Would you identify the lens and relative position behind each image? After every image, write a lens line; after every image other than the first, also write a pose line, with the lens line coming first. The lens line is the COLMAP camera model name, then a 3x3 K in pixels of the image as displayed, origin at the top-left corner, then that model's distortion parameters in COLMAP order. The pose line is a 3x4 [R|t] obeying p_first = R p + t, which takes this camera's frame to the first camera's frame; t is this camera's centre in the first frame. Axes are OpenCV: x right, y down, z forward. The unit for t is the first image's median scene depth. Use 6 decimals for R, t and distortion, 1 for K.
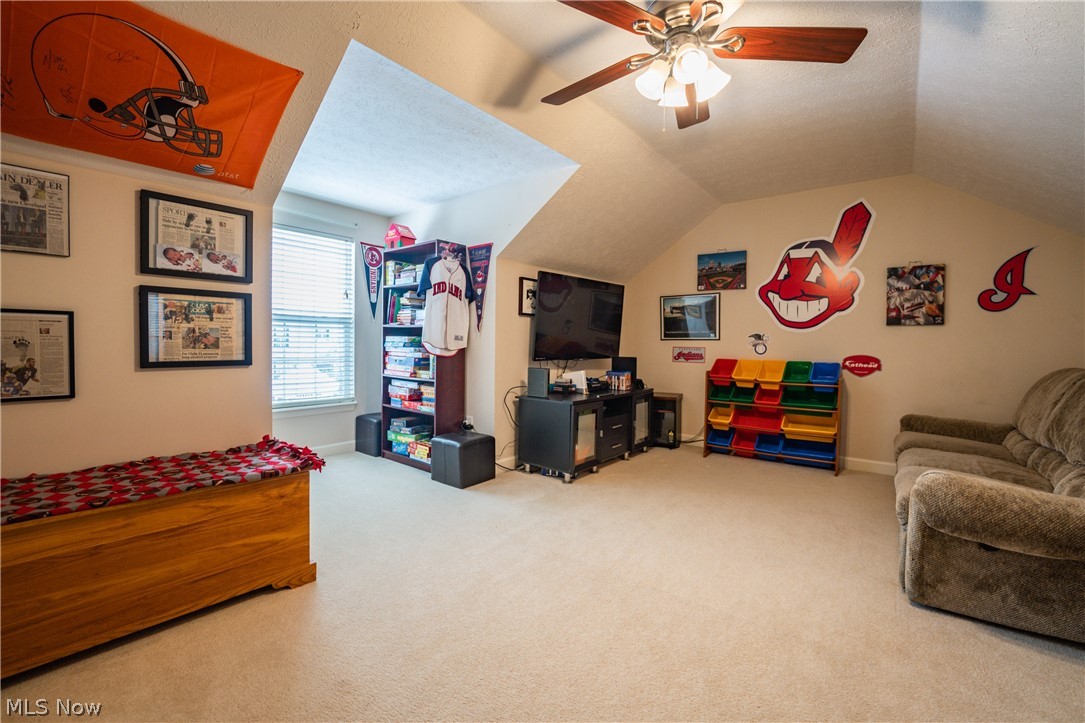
lens RADIAL K [[443.2, 0, 537.1], [0, 443.2, 356.3], [0, 0, 1]] dist [-0.029060, 0.000245]
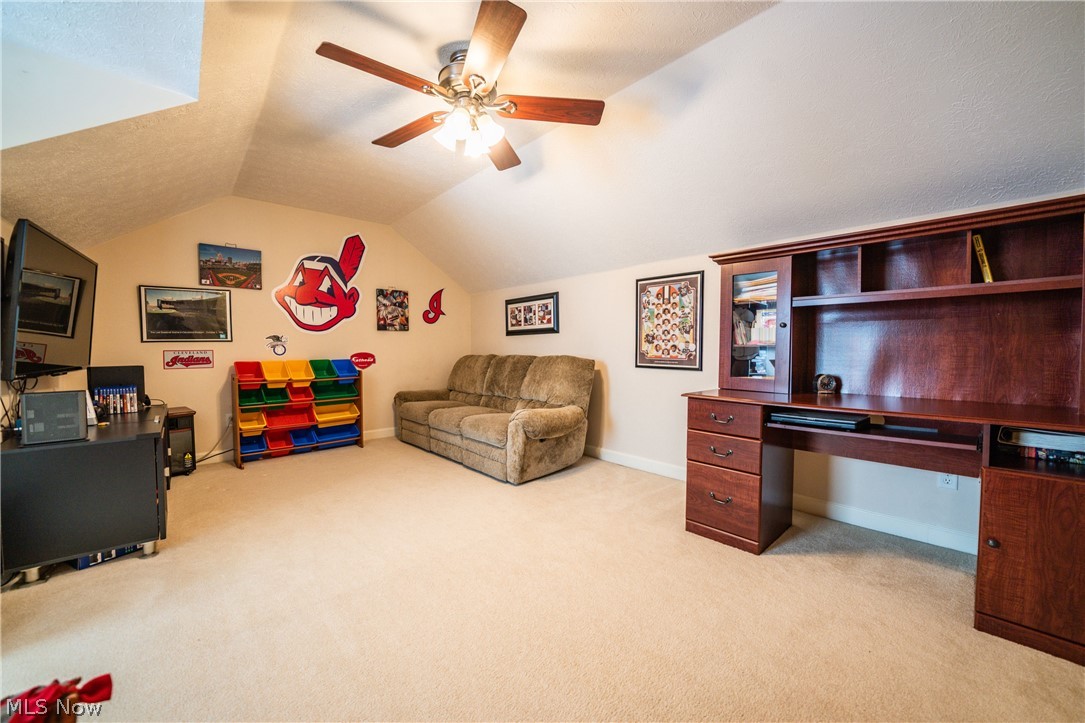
lens RADIAL K [[390.4, 0, 548.4], [0, 390.4, 357.4], [0, 0, 1]] dist [-0.023704, 0.000251]
pose [[0.176129, -0.043819, 0.983391, -0.291976], [0.037999, 0.998567, 0.037689, -0.010049], [-0.983633, 0.030729, 0.177542, 0.228772]]
